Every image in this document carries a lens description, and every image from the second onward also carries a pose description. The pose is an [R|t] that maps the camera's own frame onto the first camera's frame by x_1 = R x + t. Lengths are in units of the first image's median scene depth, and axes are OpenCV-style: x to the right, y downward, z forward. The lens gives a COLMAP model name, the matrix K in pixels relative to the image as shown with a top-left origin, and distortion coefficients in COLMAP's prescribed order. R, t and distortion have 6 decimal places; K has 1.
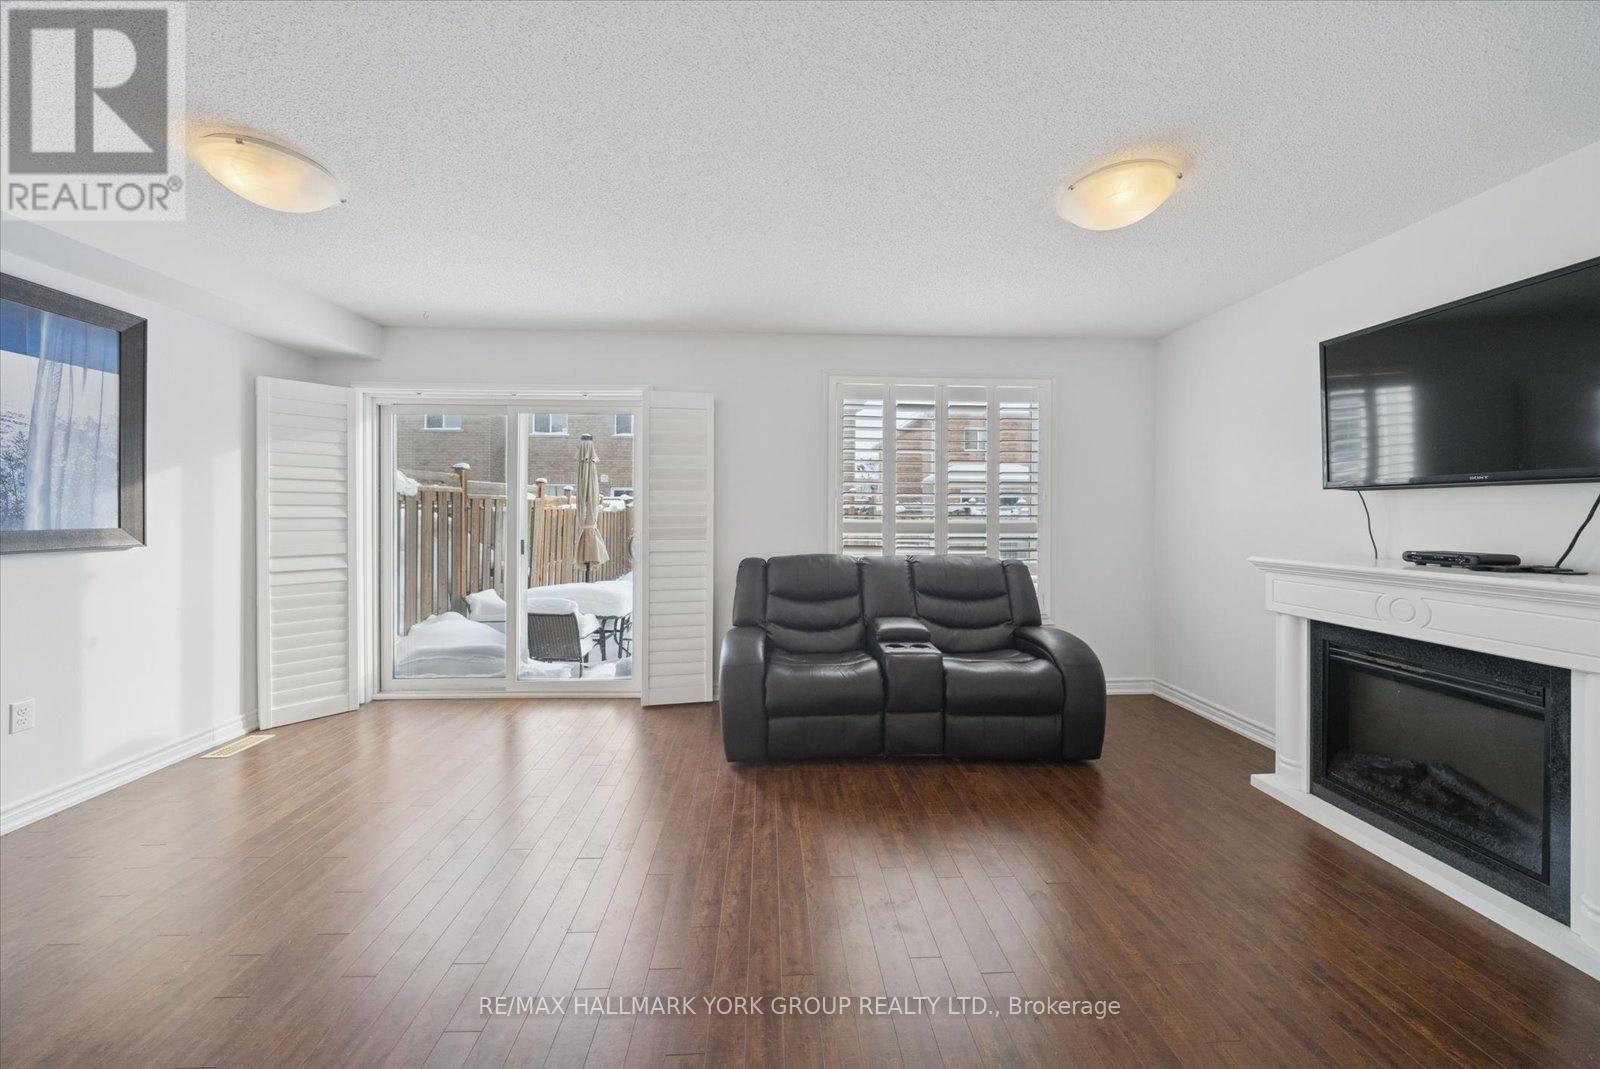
lens RADIAL K [[553.5, 0, 798.5], [0, 553.5, 518.5], [0, 0, 1]] dist [-0.001291, -0.000068]
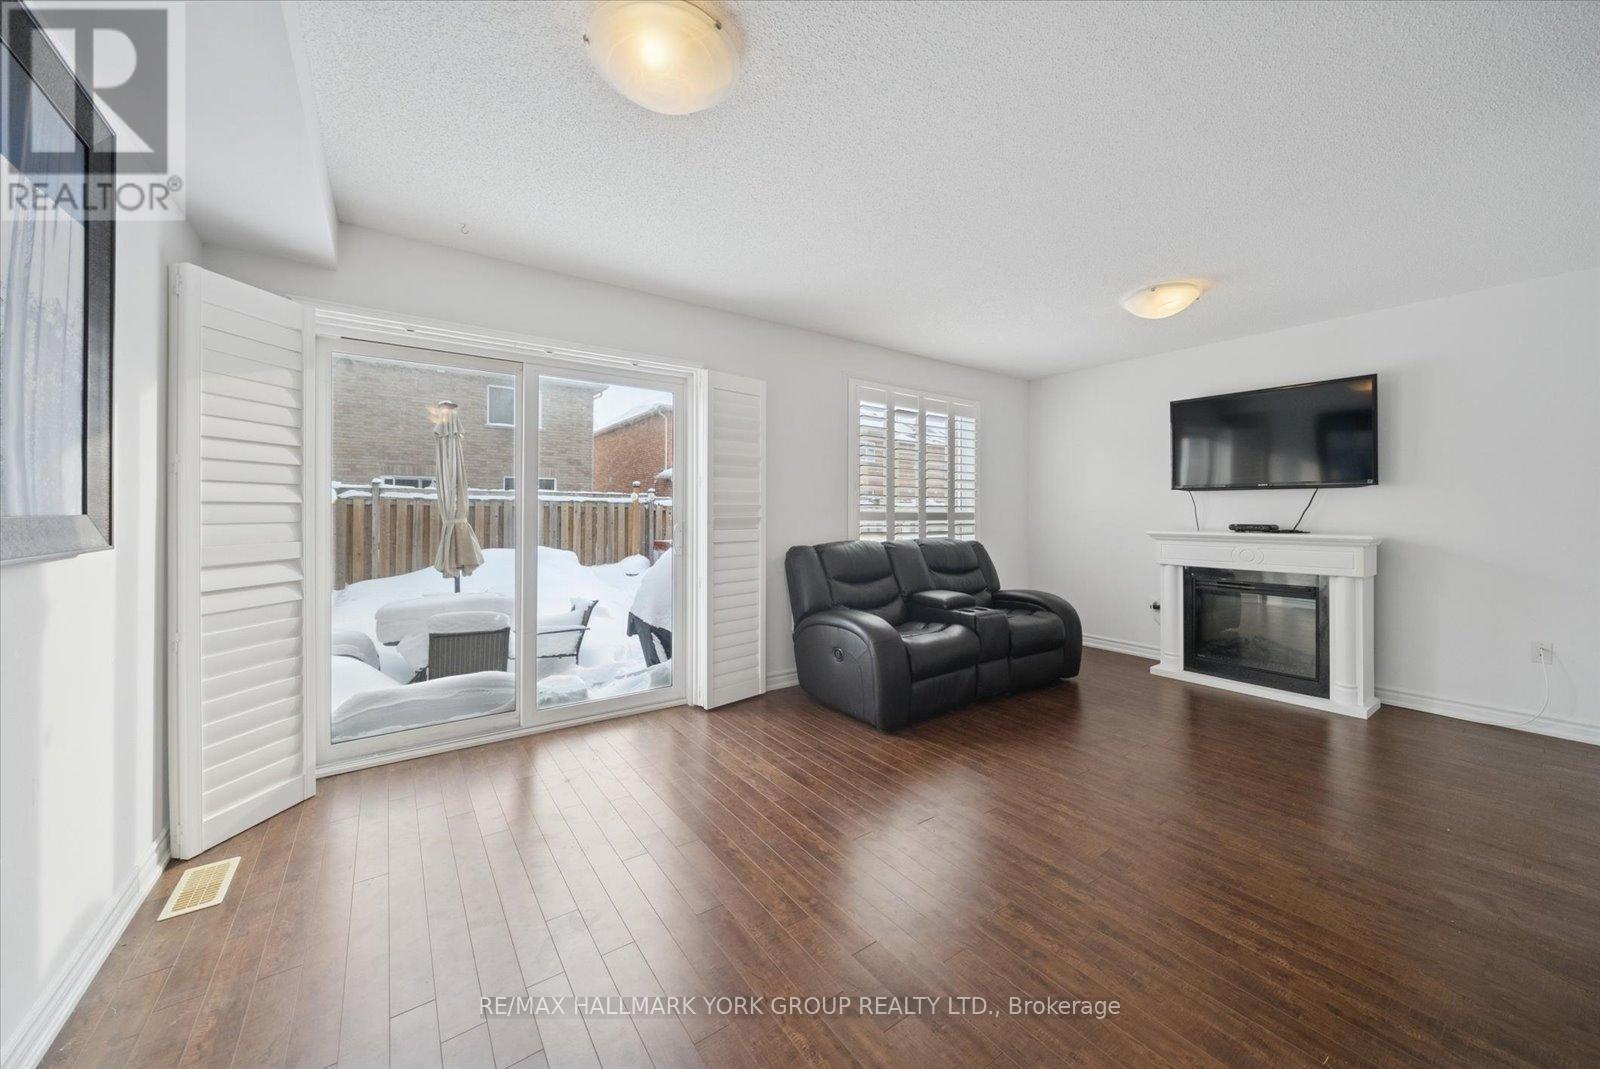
lens RADIAL K [[570.4, 0, 793.8], [0, 570.4, 511.9], [0, 0, 1]] dist [0.000935, 0.000014]
pose [[0.842374, -0.000541, 0.538893, -0.846502], [0.003873, 0.999980, -0.005050, 0.017146], [-0.538879, 0.006341, 0.842359, 0.146603]]
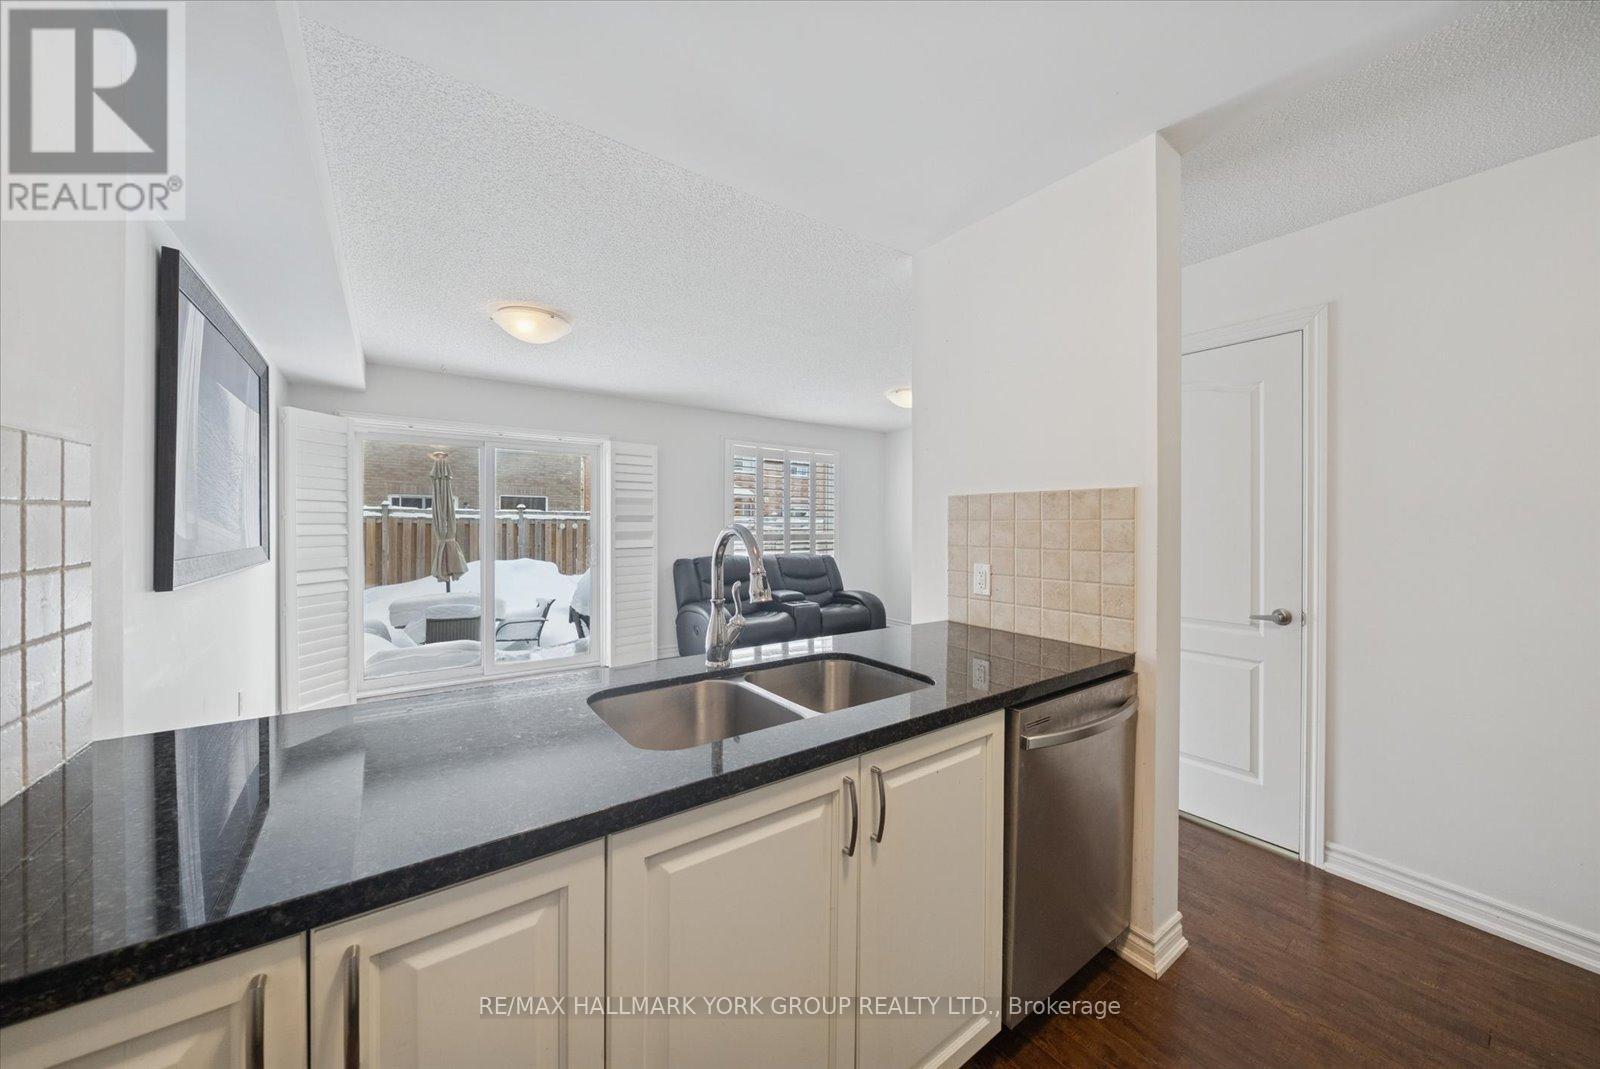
lens RADIAL K [[558.0, 0, 795.0], [0, 558.0, 528.5], [0, 0, 1]] dist [-0.000217, -0.000024]
pose [[0.839444, -0.003808, 0.543432, -0.823741], [0.002935, 0.999993, 0.002473, -0.017117], [-0.543438, -0.000481, 0.839449, -0.534443]]
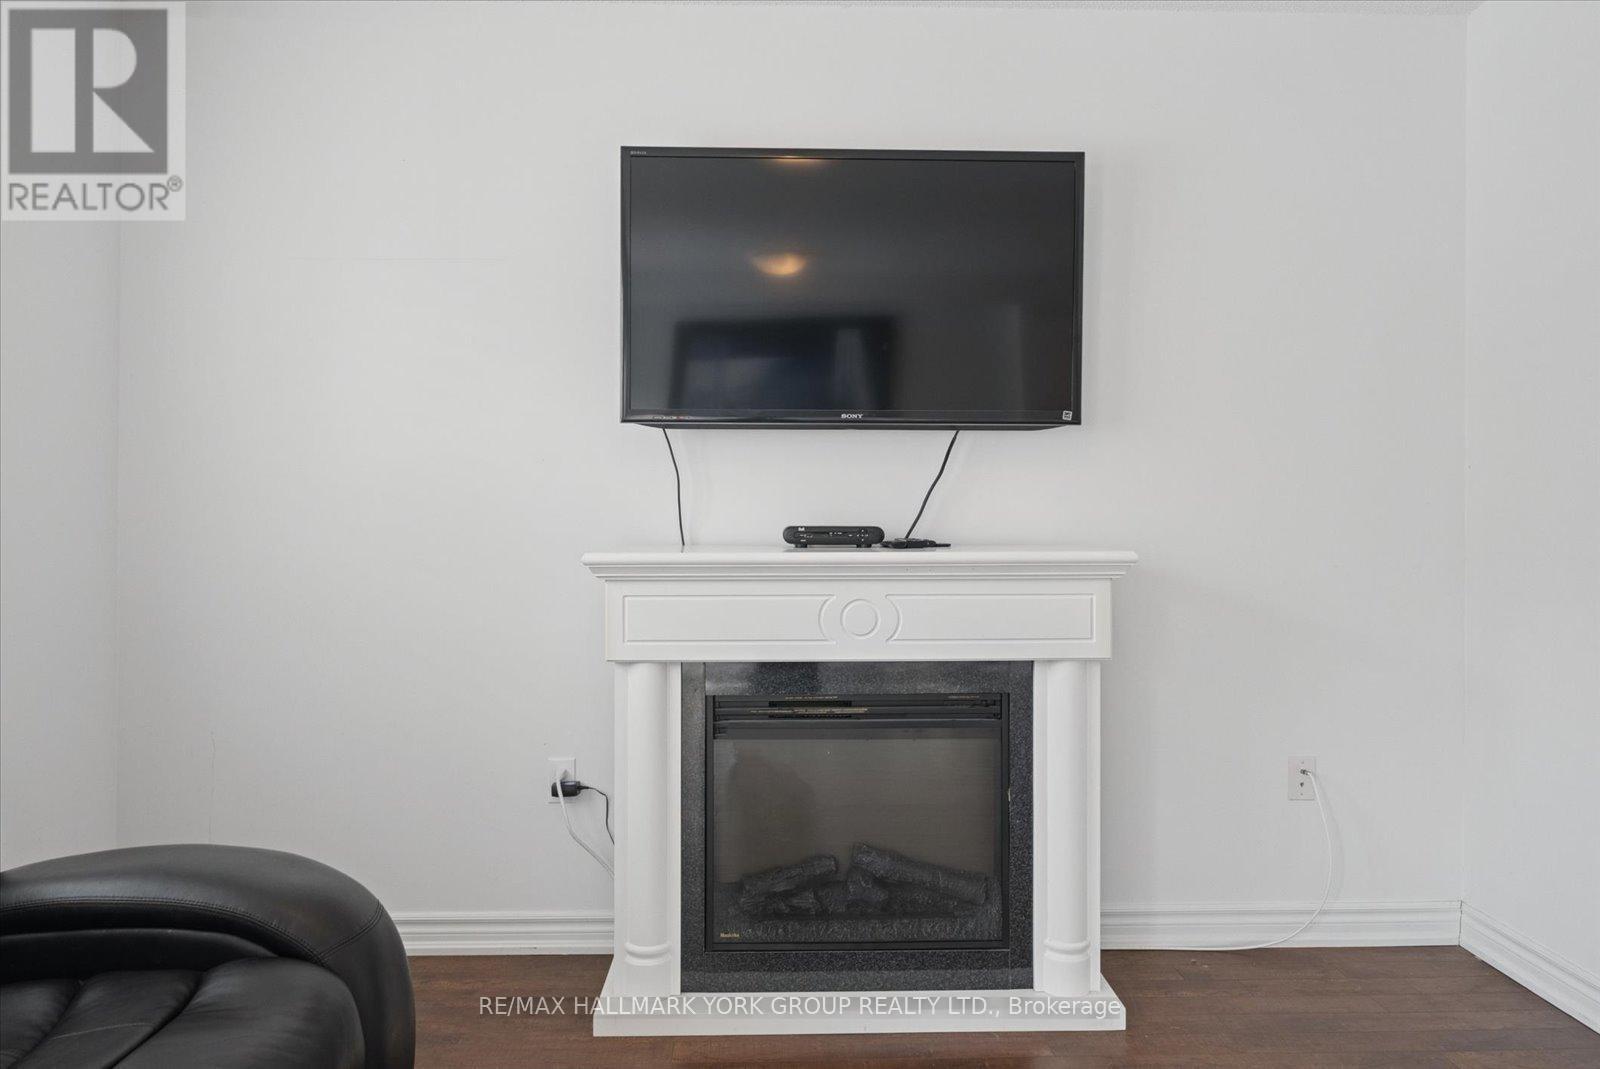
lens RADIAL K [[1103.6, 0, 798.5], [0, 1103.6, 503.9], [0, 0, 1]] dist [-0.003144, -0.000935]
pose [[0.017670, 0.003565, 0.999838, -0.106011], [0.006831, 0.999970, -0.003686, 0.029237], [-0.999821, 0.006895, 0.017645, 0.729482]]
